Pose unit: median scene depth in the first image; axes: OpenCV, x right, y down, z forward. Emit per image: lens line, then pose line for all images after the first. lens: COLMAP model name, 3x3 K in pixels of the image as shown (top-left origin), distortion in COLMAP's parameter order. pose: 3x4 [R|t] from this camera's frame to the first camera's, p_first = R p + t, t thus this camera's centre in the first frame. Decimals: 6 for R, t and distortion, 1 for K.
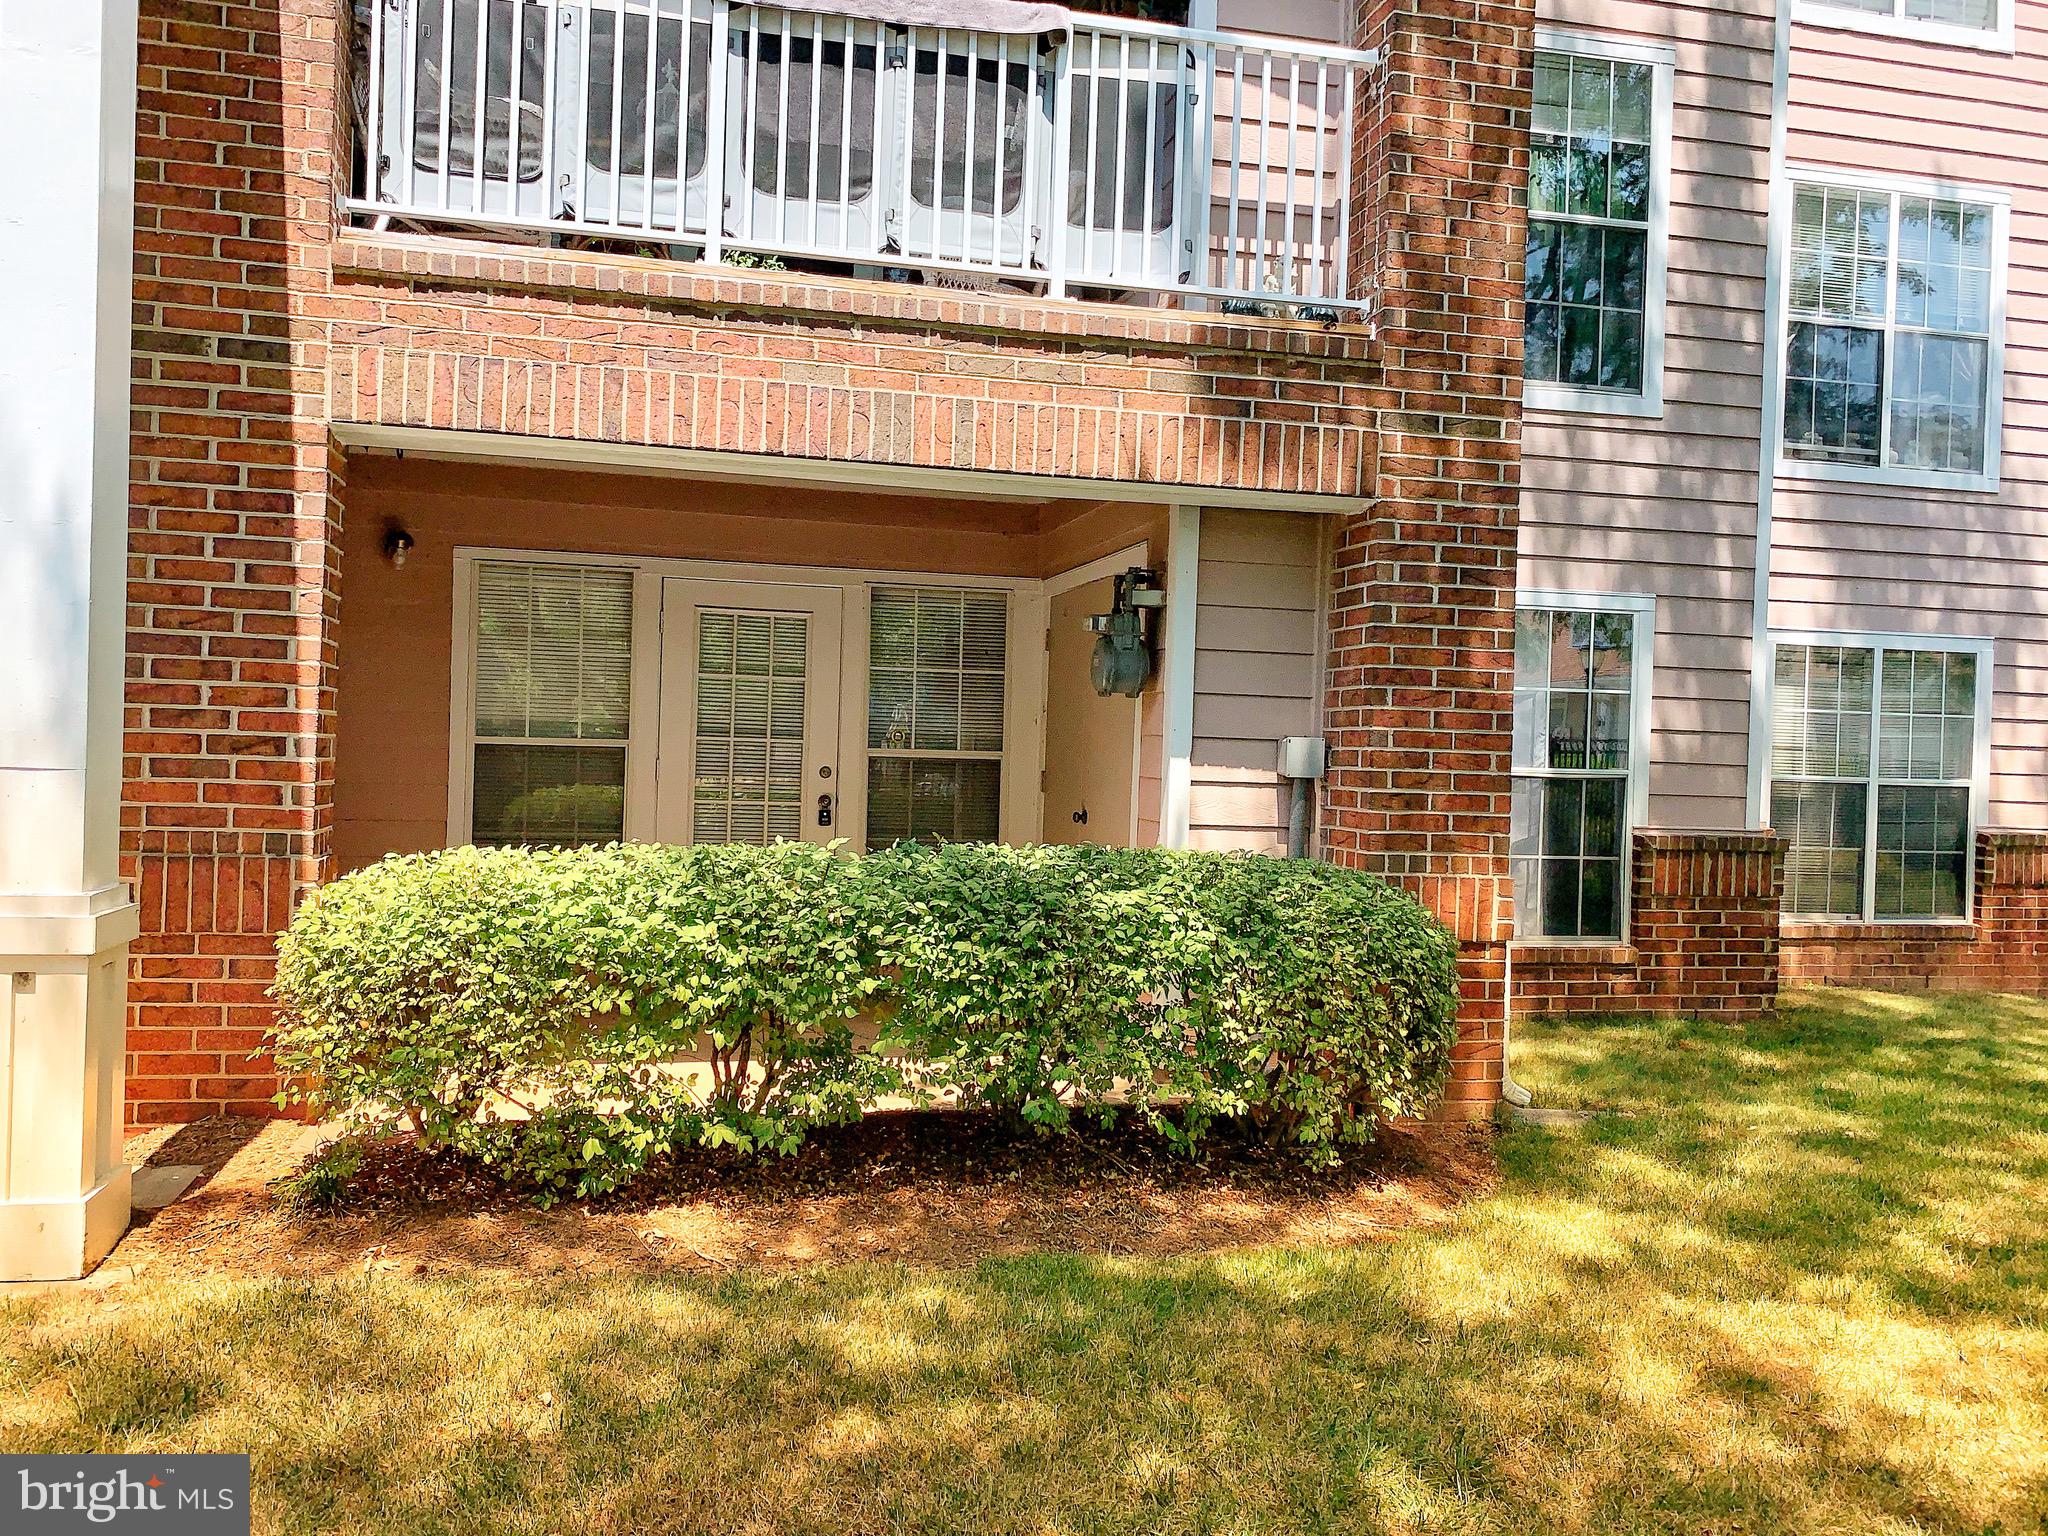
lens RADIAL K [[1557.6, 0, 1012.3], [0, 1557.6, 754.6], [0, 0, 1]] dist [0.006333, 0.002409]
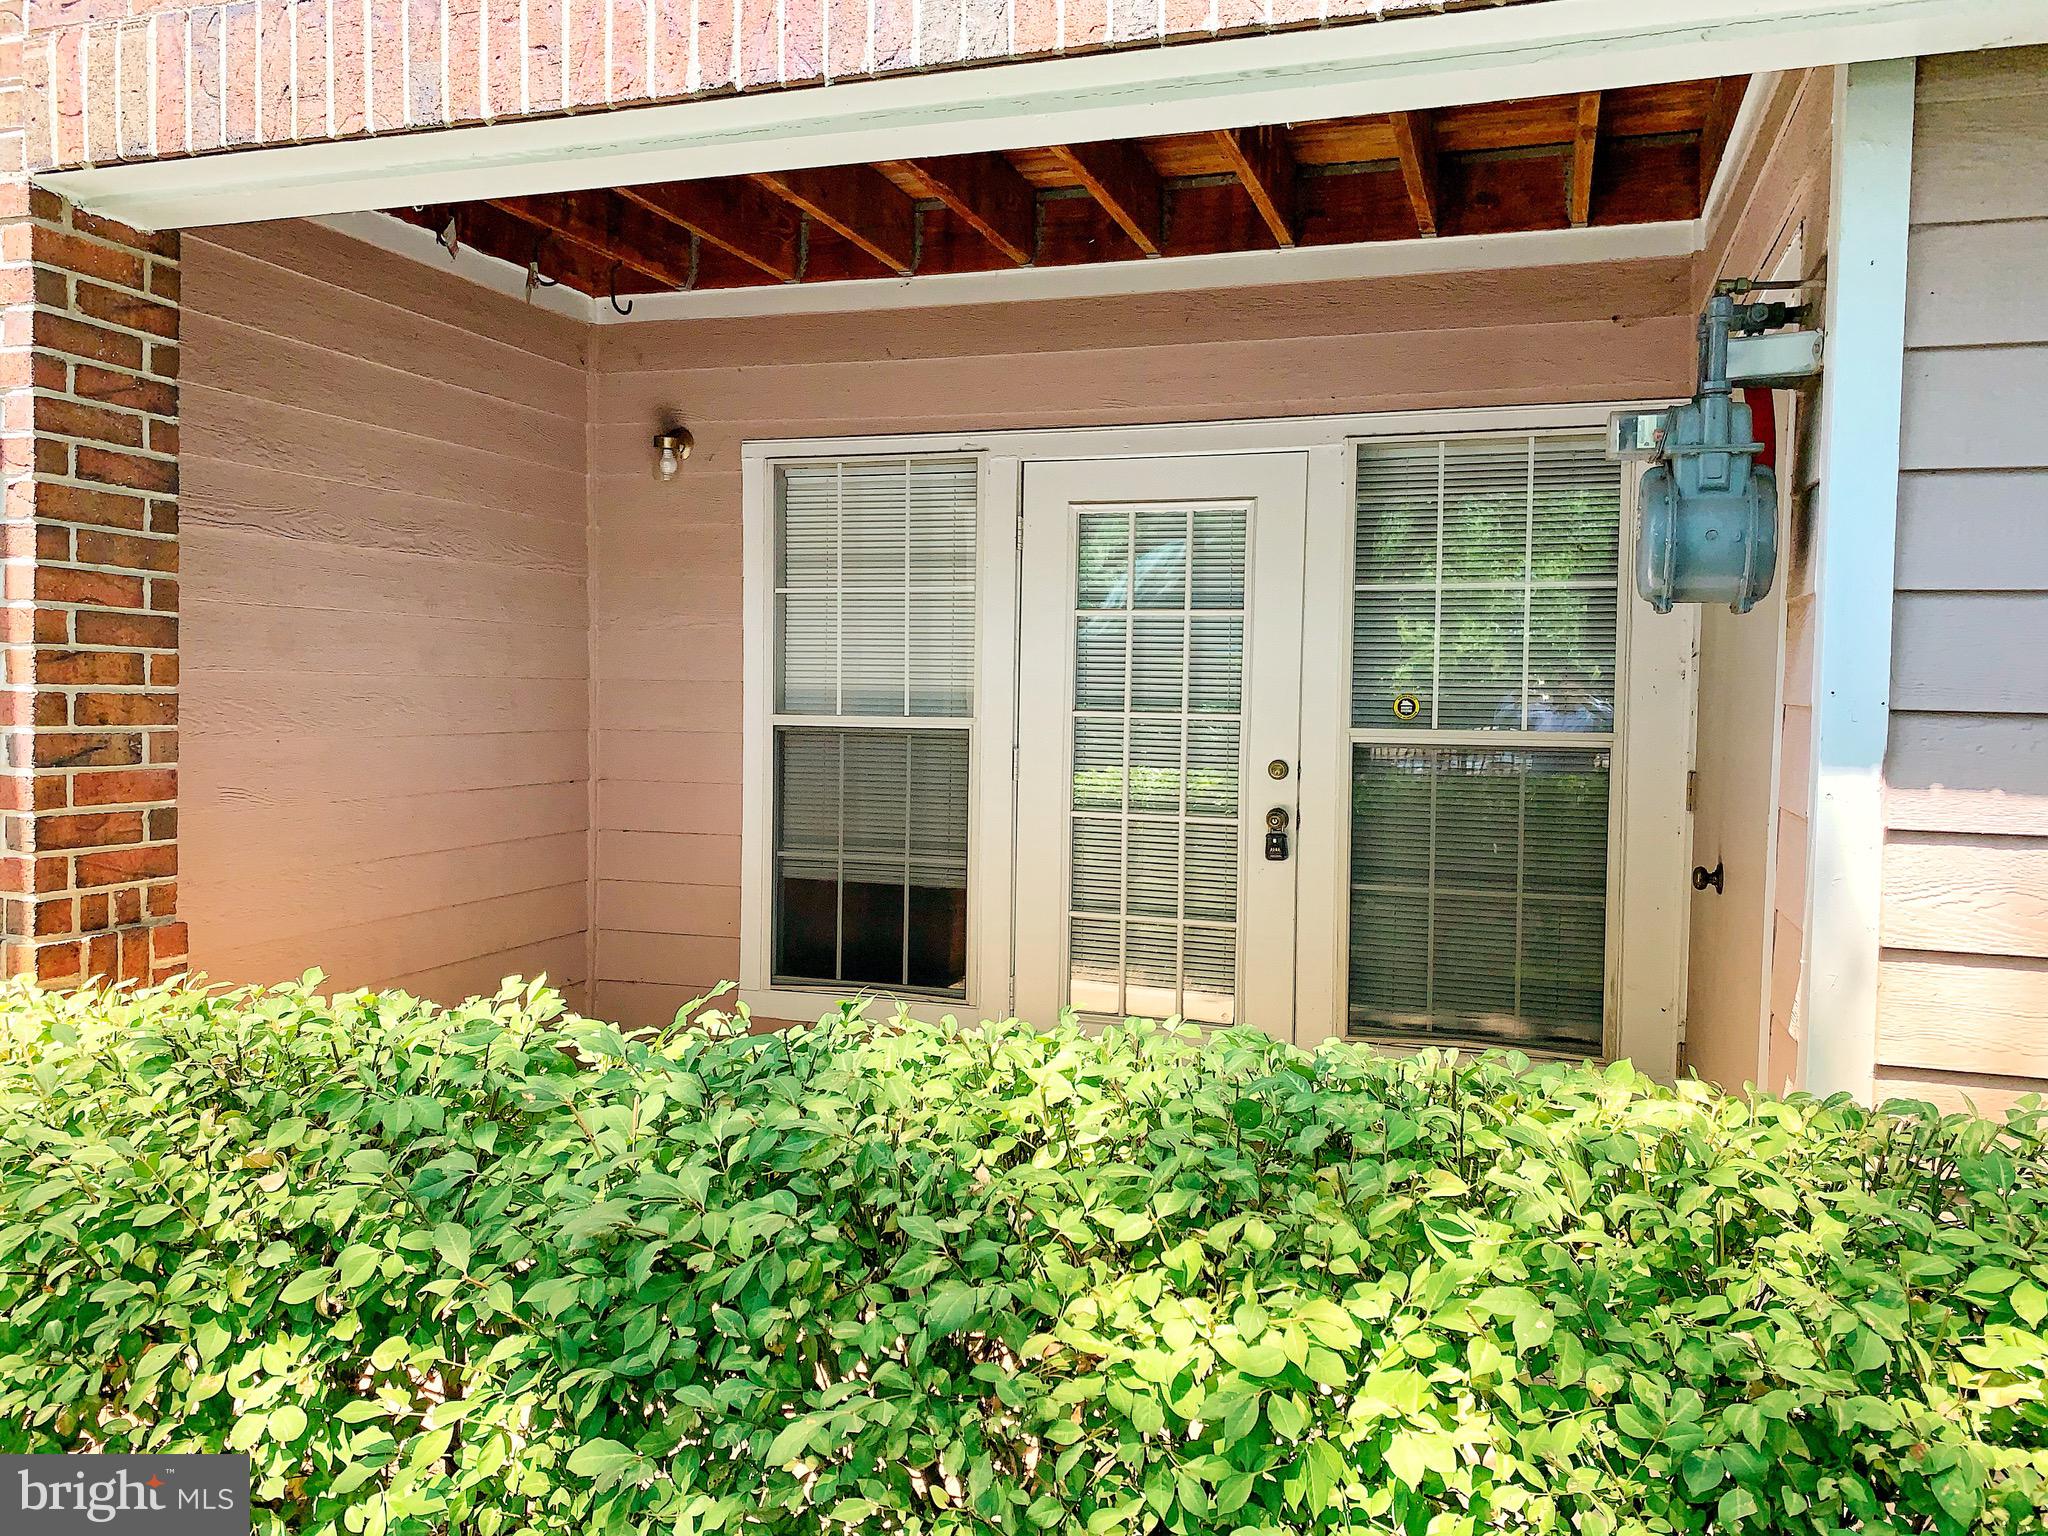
lens RADIAL K [[1557.6, 0, 1012.3], [0, 1557.6, 754.6], [0, 0, 1]] dist [0.006333, 0.002409]
pose [[0.845661, 0.006623, -0.533679, 0.136819], [0.007477, 0.999678, 0.024254, -0.011703], [0.533668, -0.024501, 0.845339, 0.571316]]
